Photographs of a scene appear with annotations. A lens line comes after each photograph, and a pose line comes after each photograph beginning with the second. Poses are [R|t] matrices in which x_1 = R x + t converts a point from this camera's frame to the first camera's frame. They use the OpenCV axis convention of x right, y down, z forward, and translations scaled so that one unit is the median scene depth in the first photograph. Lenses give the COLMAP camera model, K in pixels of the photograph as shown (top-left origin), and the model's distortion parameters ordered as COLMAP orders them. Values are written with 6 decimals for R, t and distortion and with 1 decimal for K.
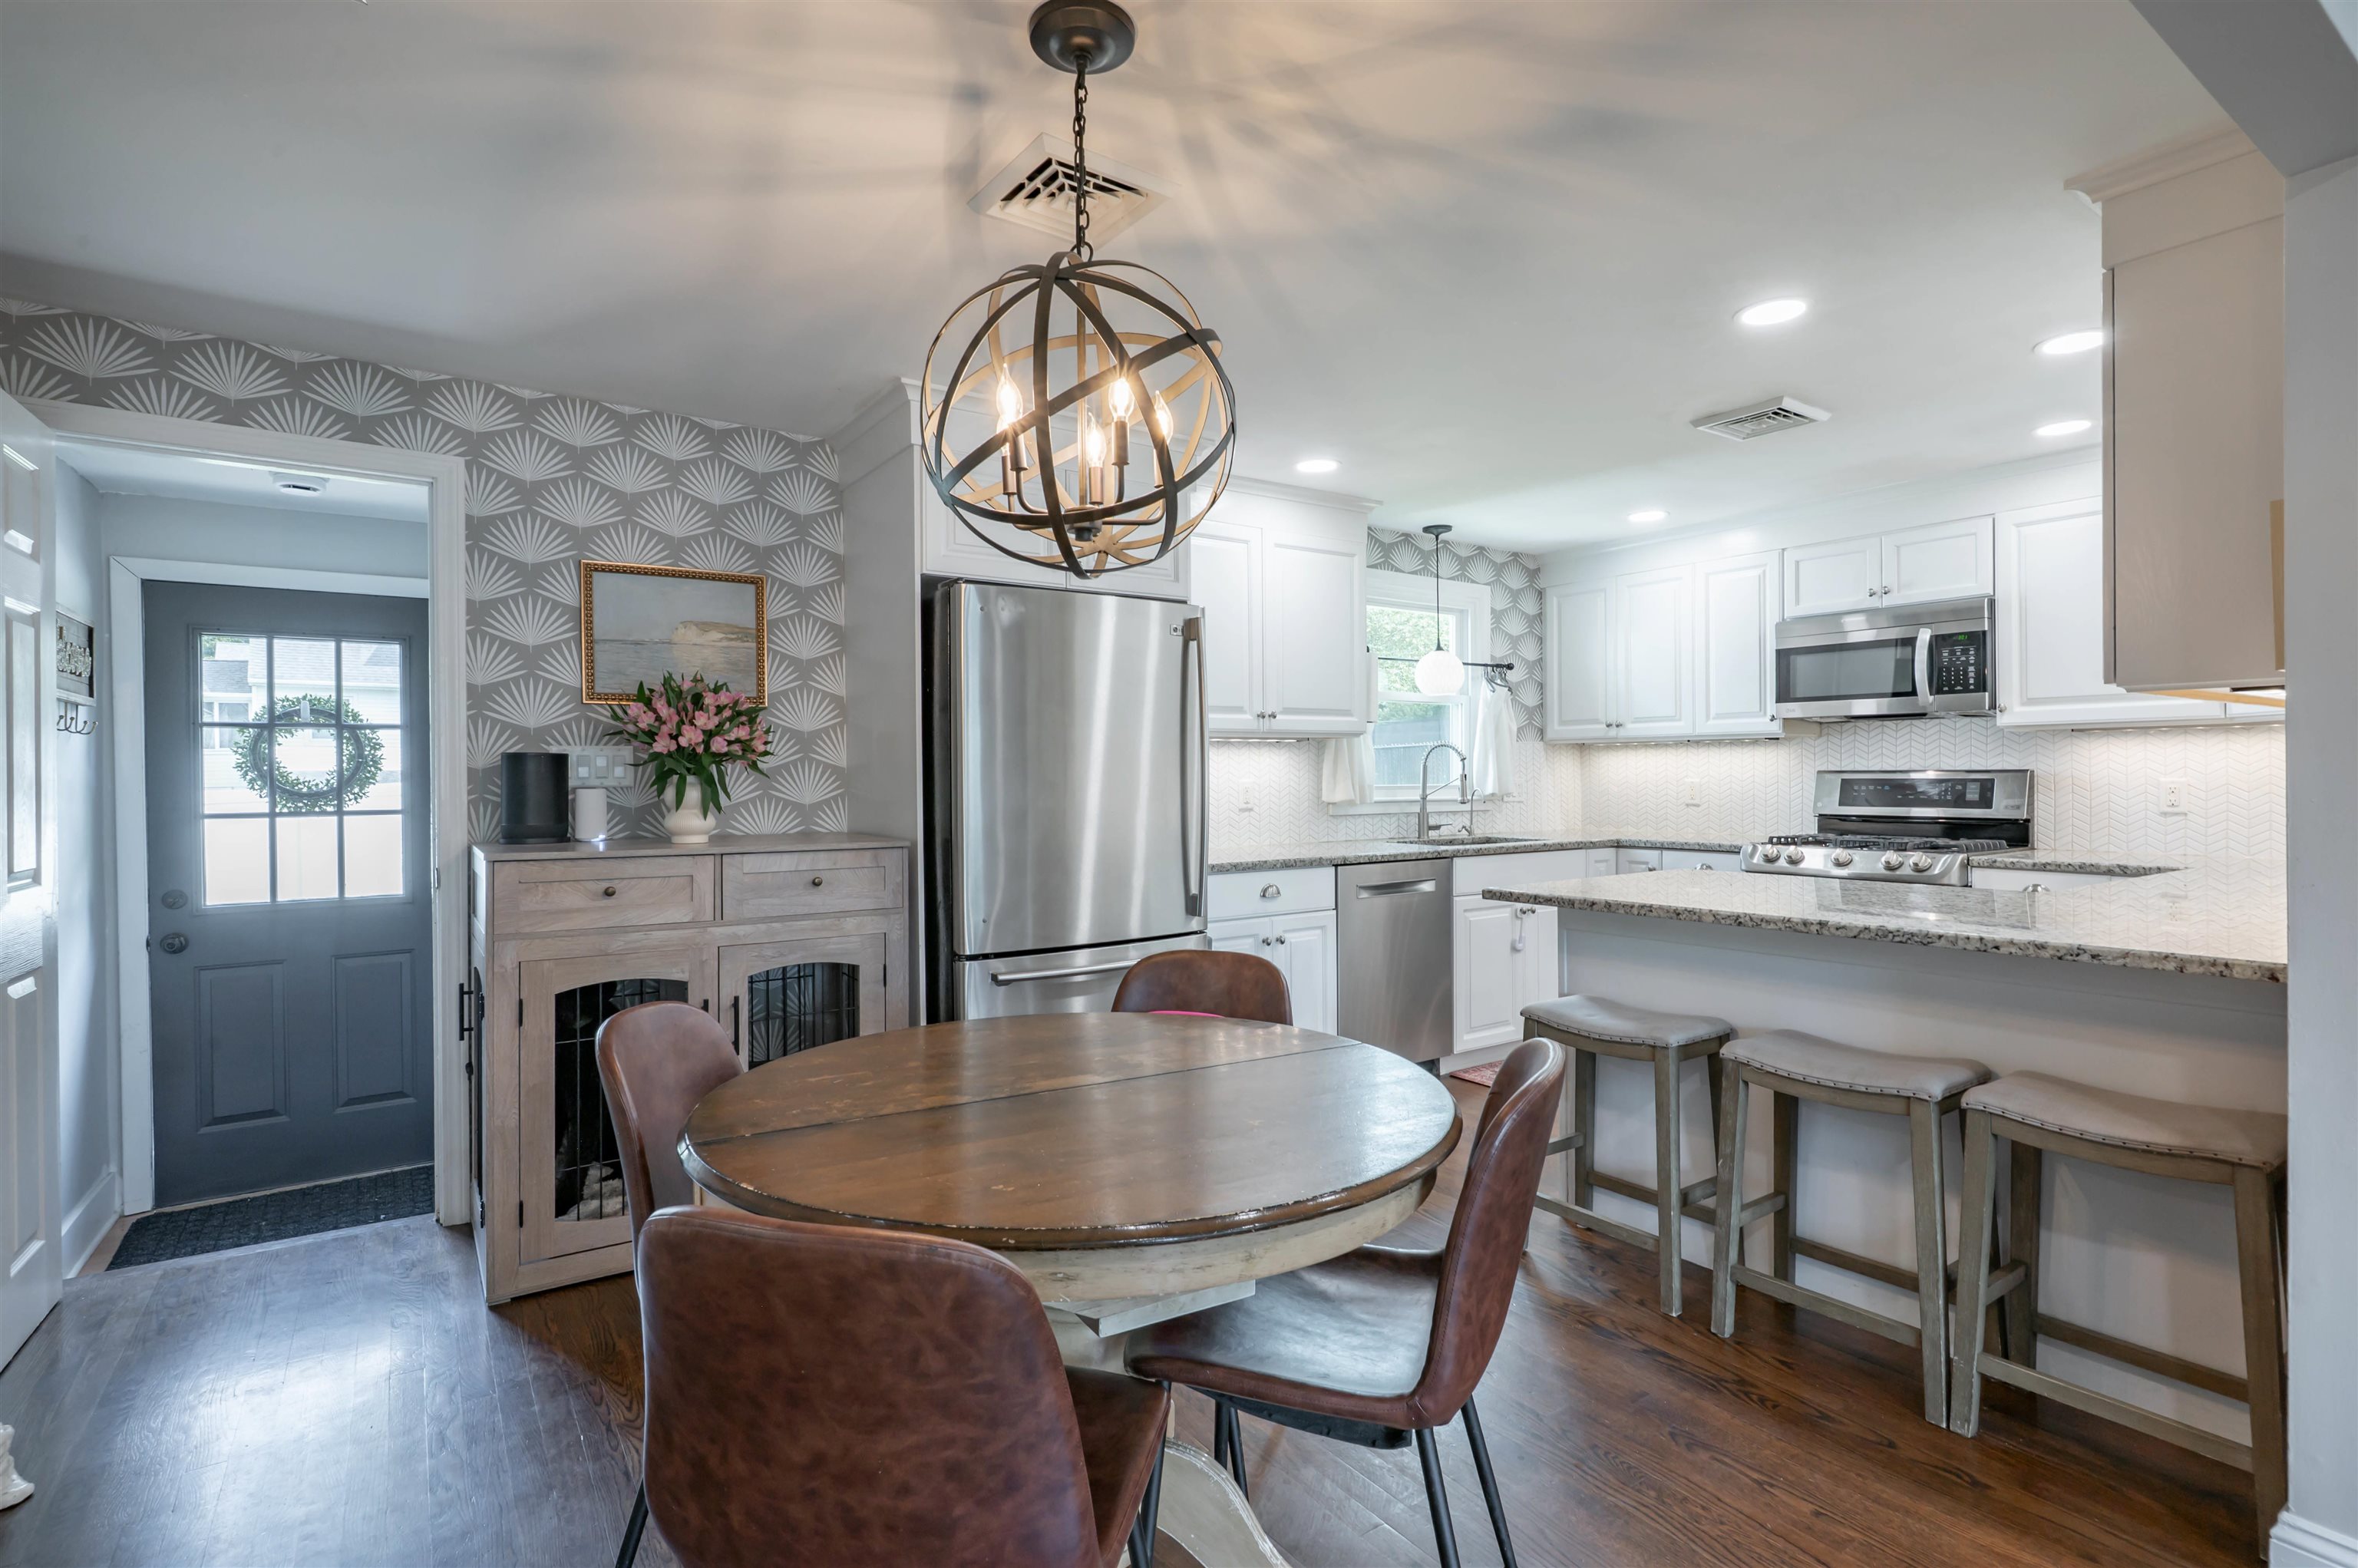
lens RADIAL K [[1079.9, 0, 1163.0], [0, 1079.9, 779.3], [0, 0, 1]] dist [0.000101, 0.000305]
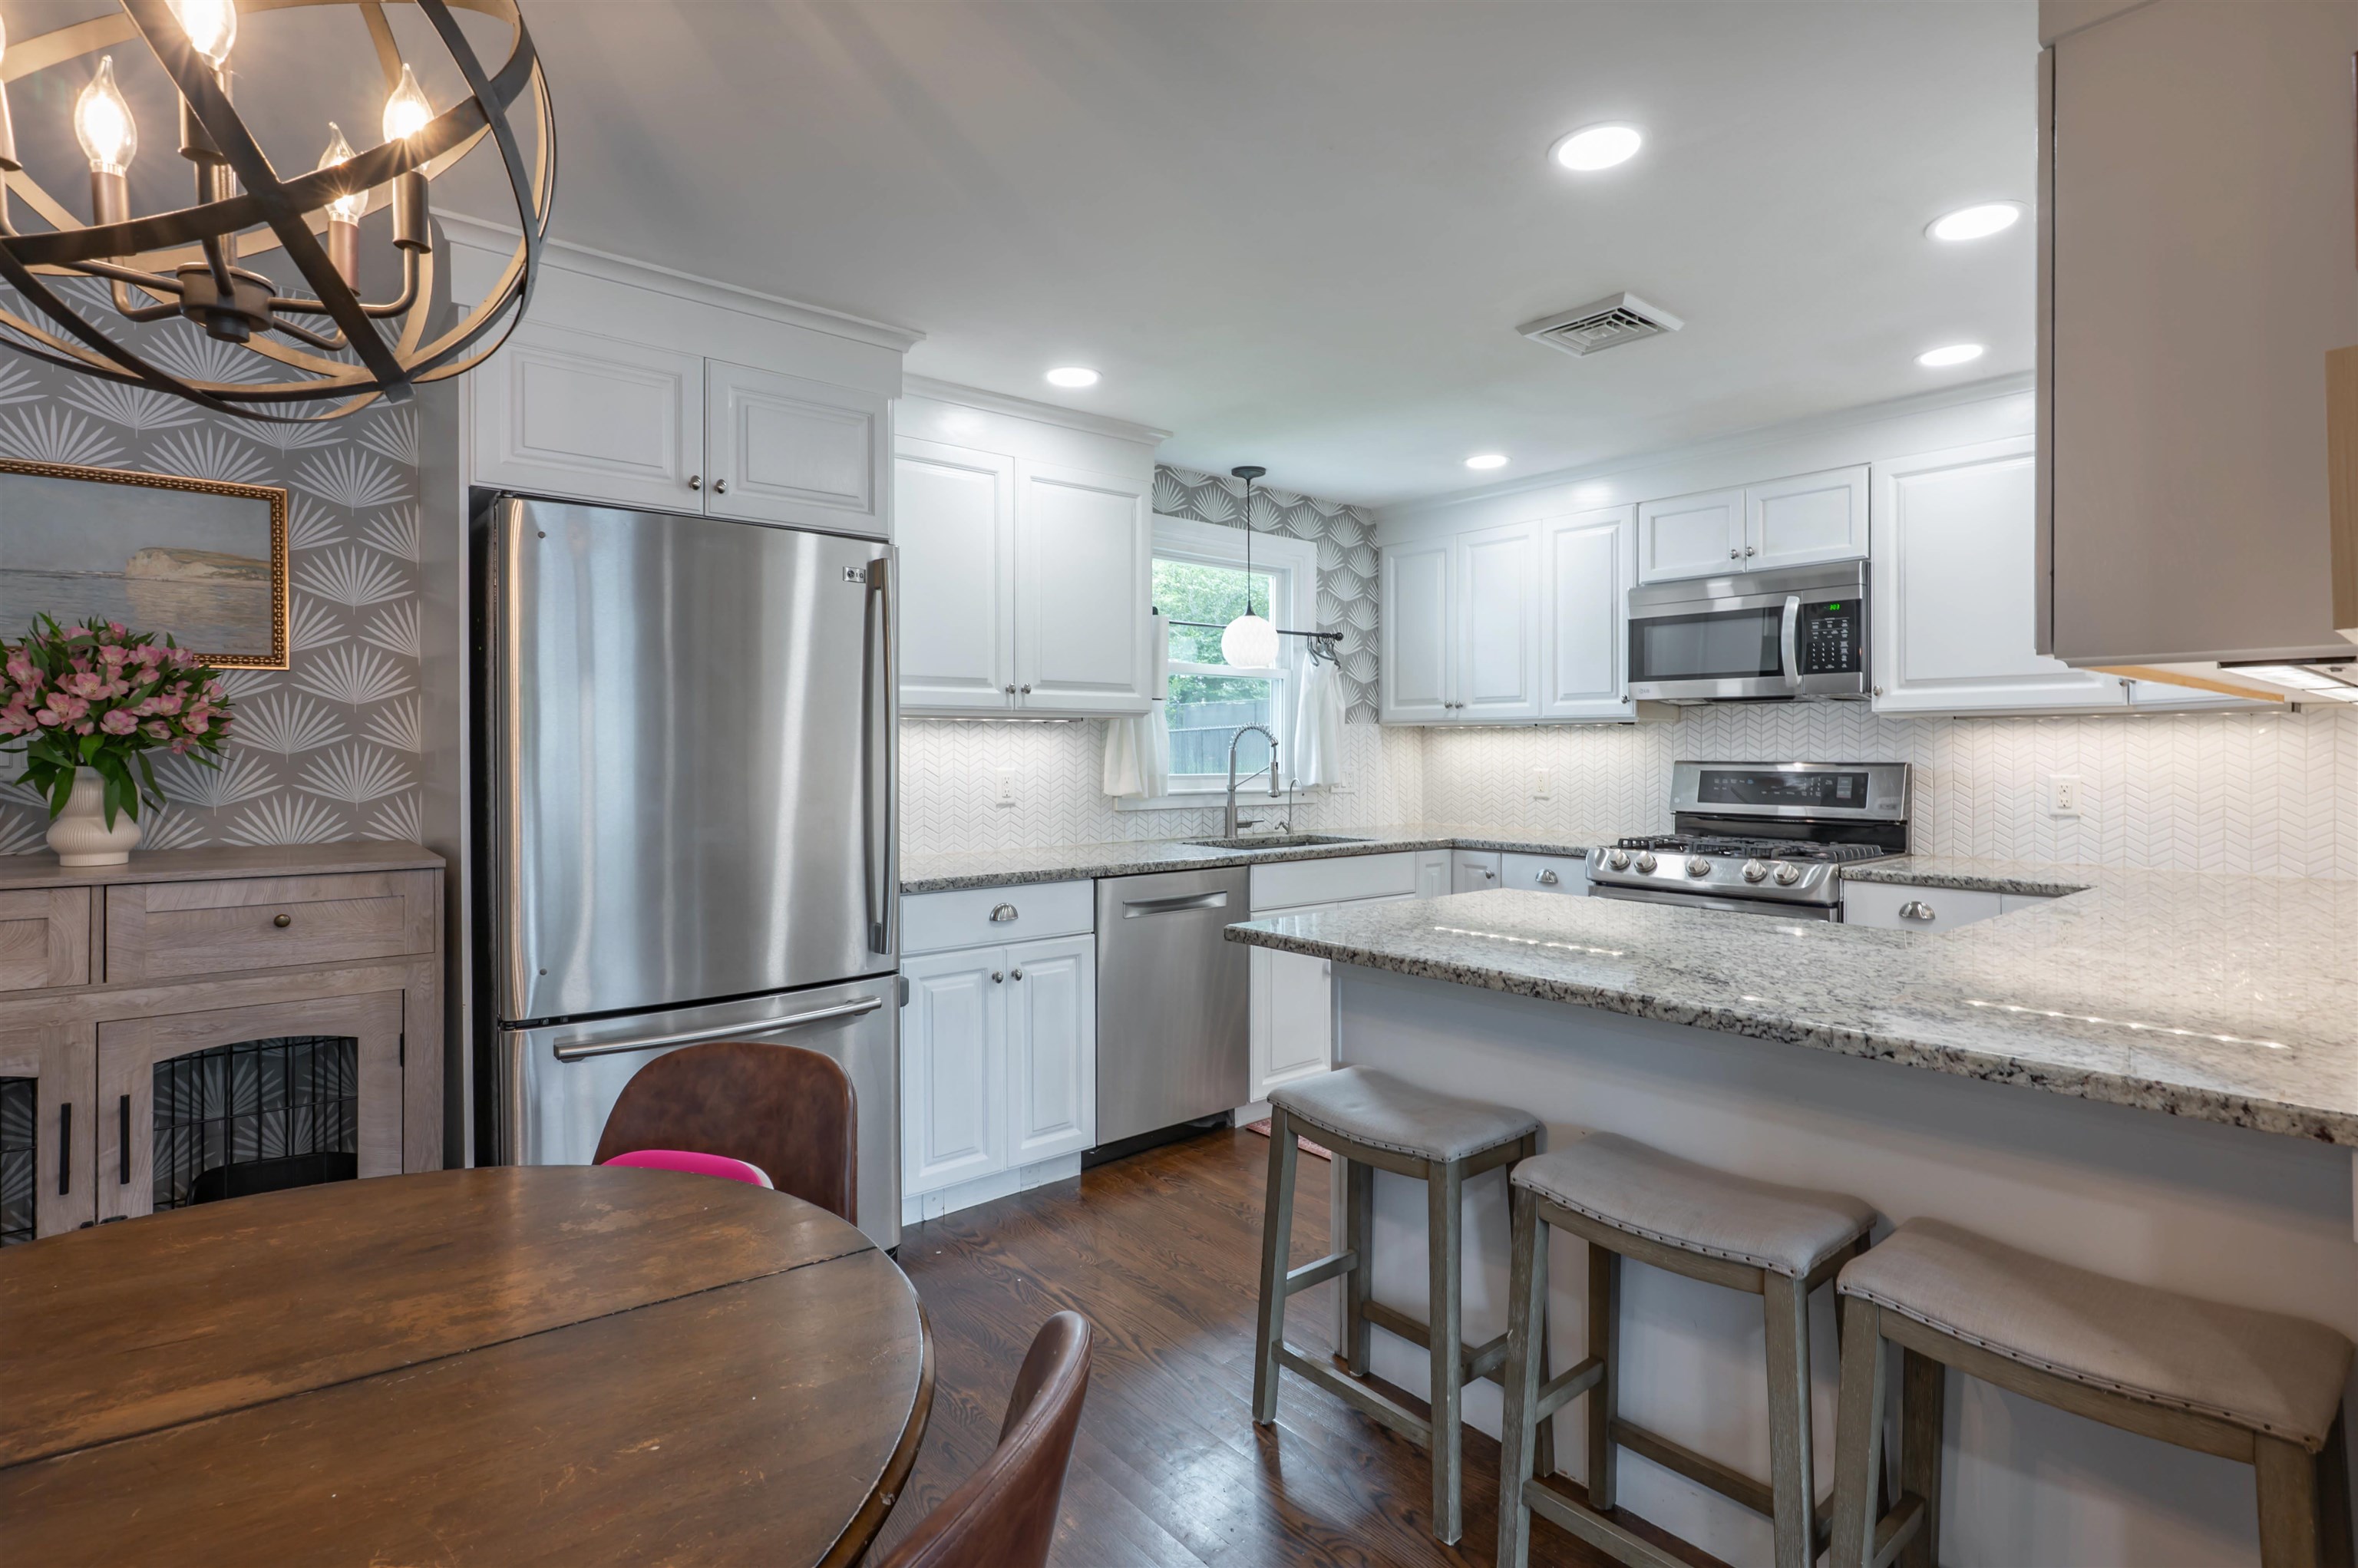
lens RADIAL K [[1117.2, 0, 1144.5], [0, 1117.2, 756.1], [0, 0, 1]] dist [0.000487, 0.000018]
pose [[0.996120, 0.006318, 0.087778, 0.118121], [-0.006298, 0.999980, -0.000508, -0.009948], [-0.087780, -0.000047, 0.996140, 0.165028]]
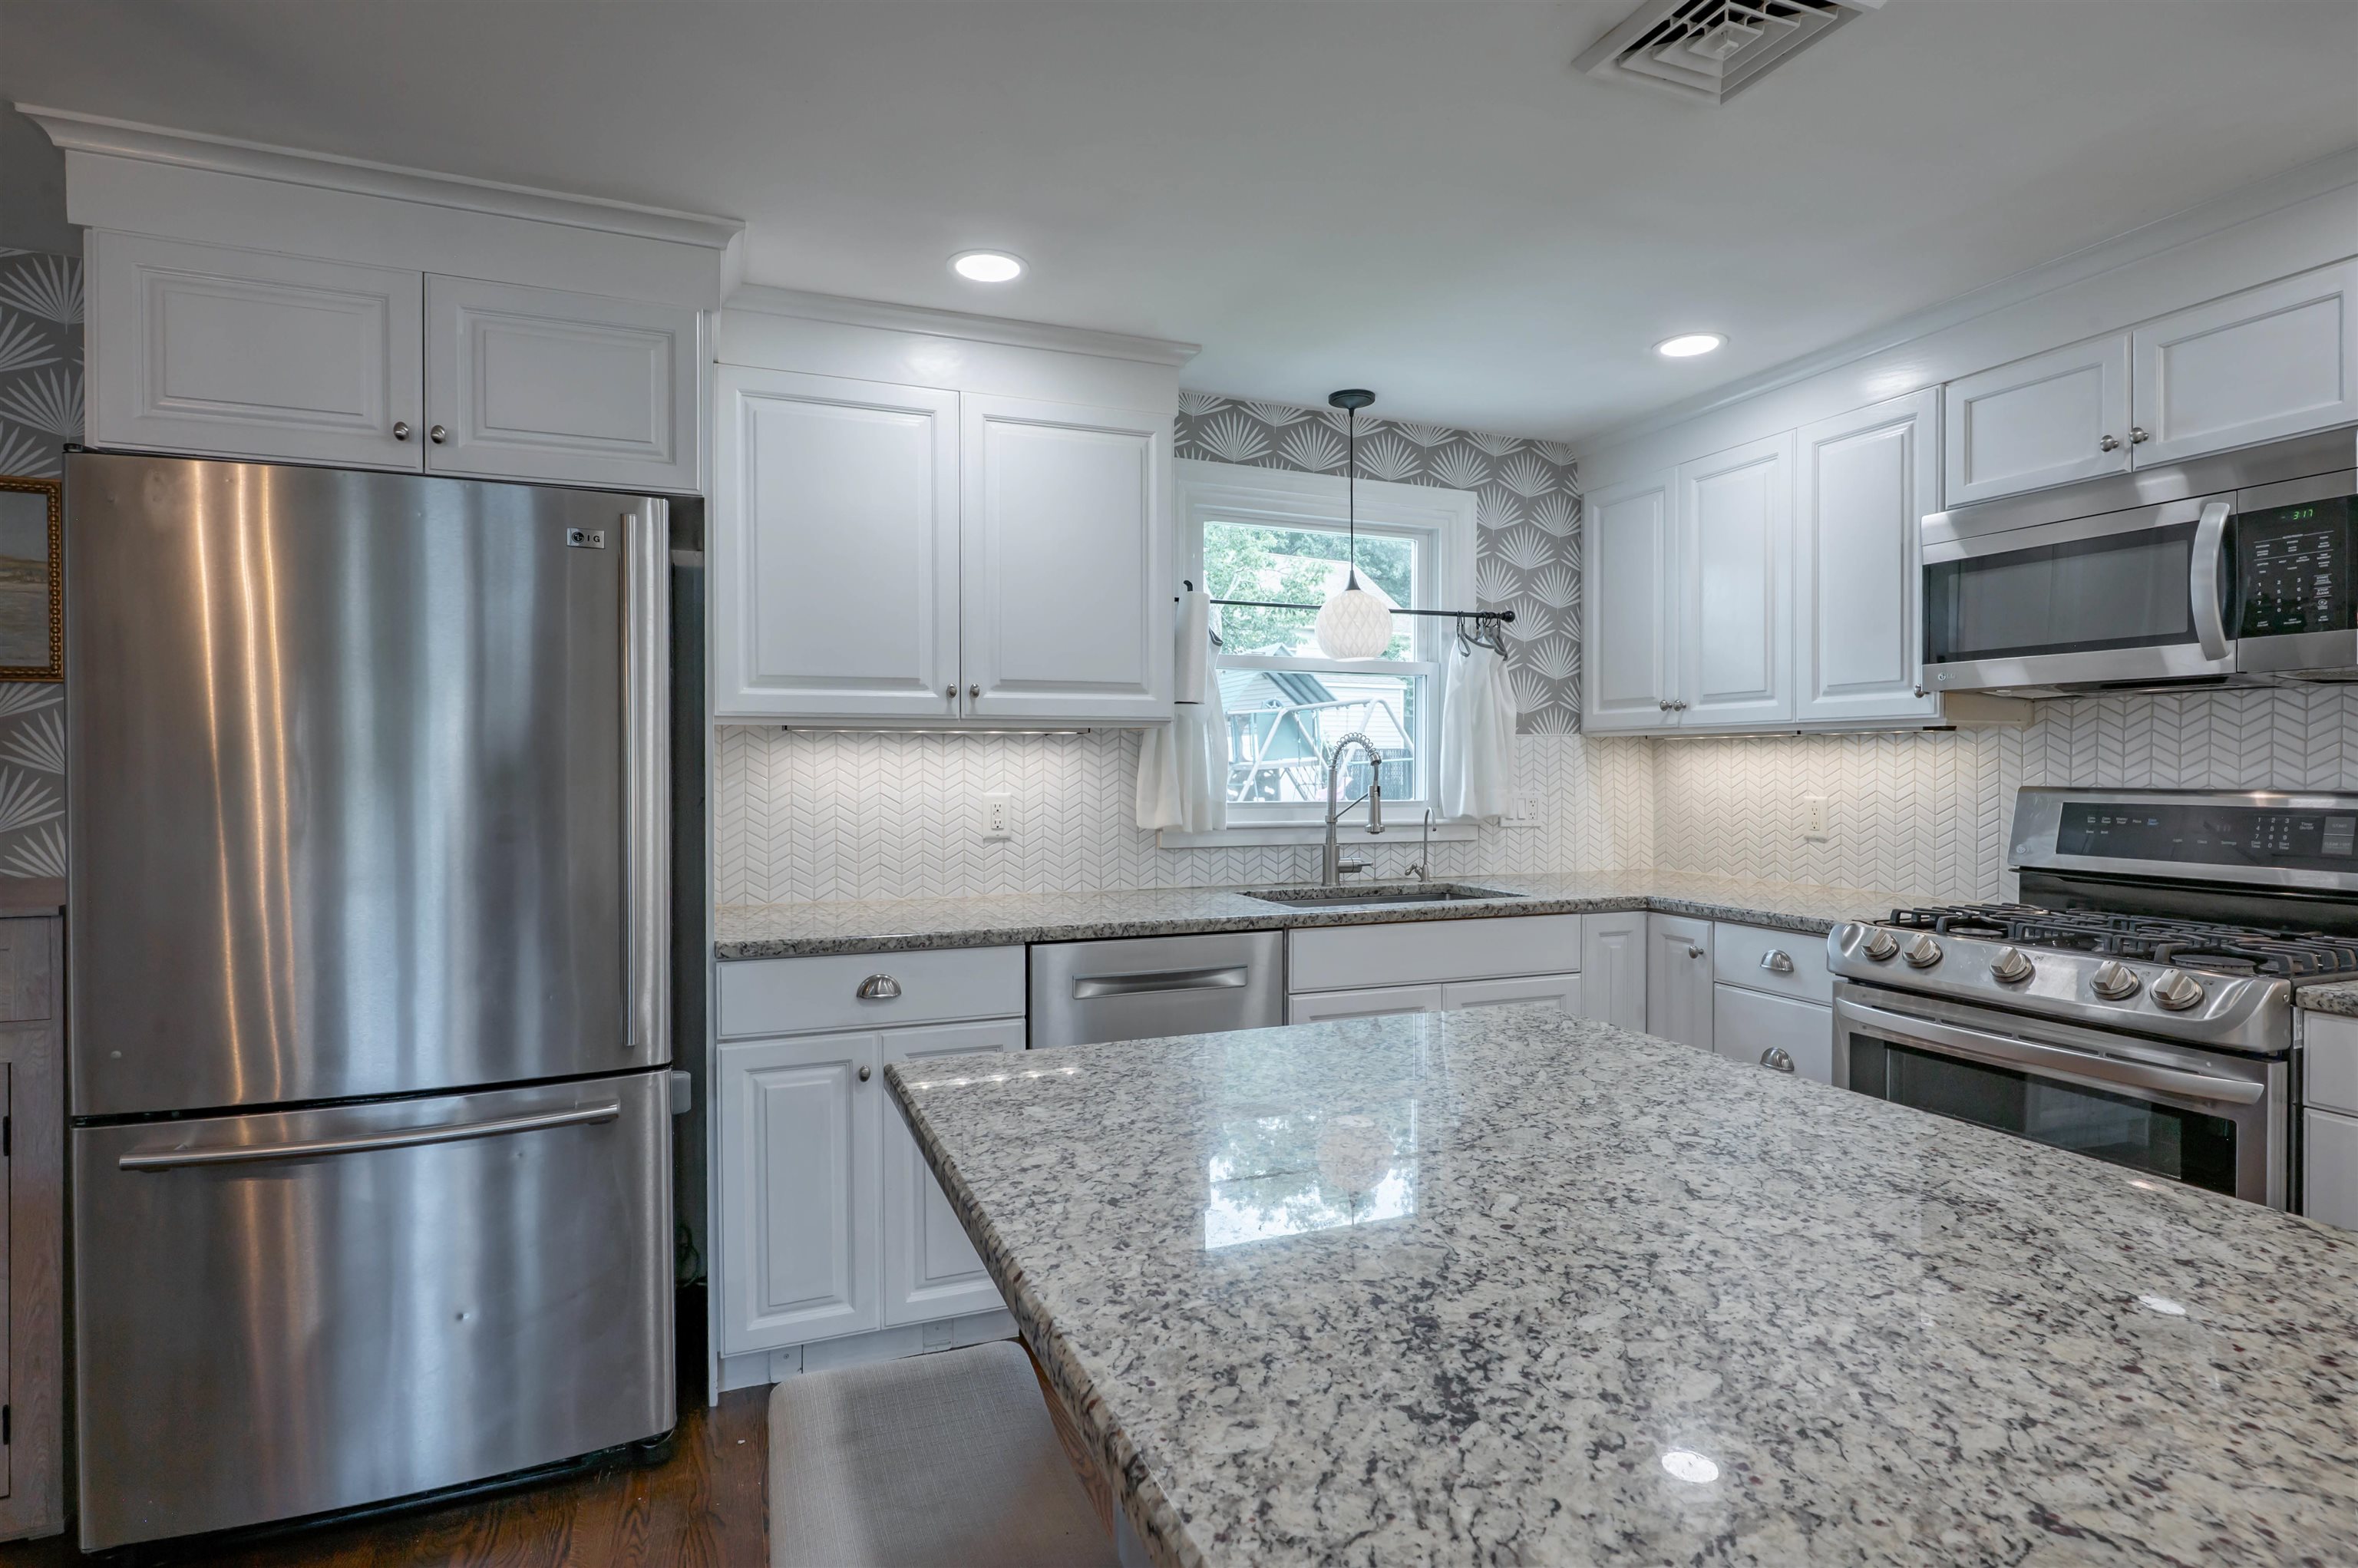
lens RADIAL K [[1142.3, 0, 1141.4], [0, 1142.3, 779.9], [0, 0, 1]] dist [-0.000124, -0.000233]
pose [[0.975287, 0.008541, -0.220775, 0.343518], [-0.007212, 0.999951, 0.006827, -0.014117], [0.220823, -0.005066, 0.975301, 0.385468]]
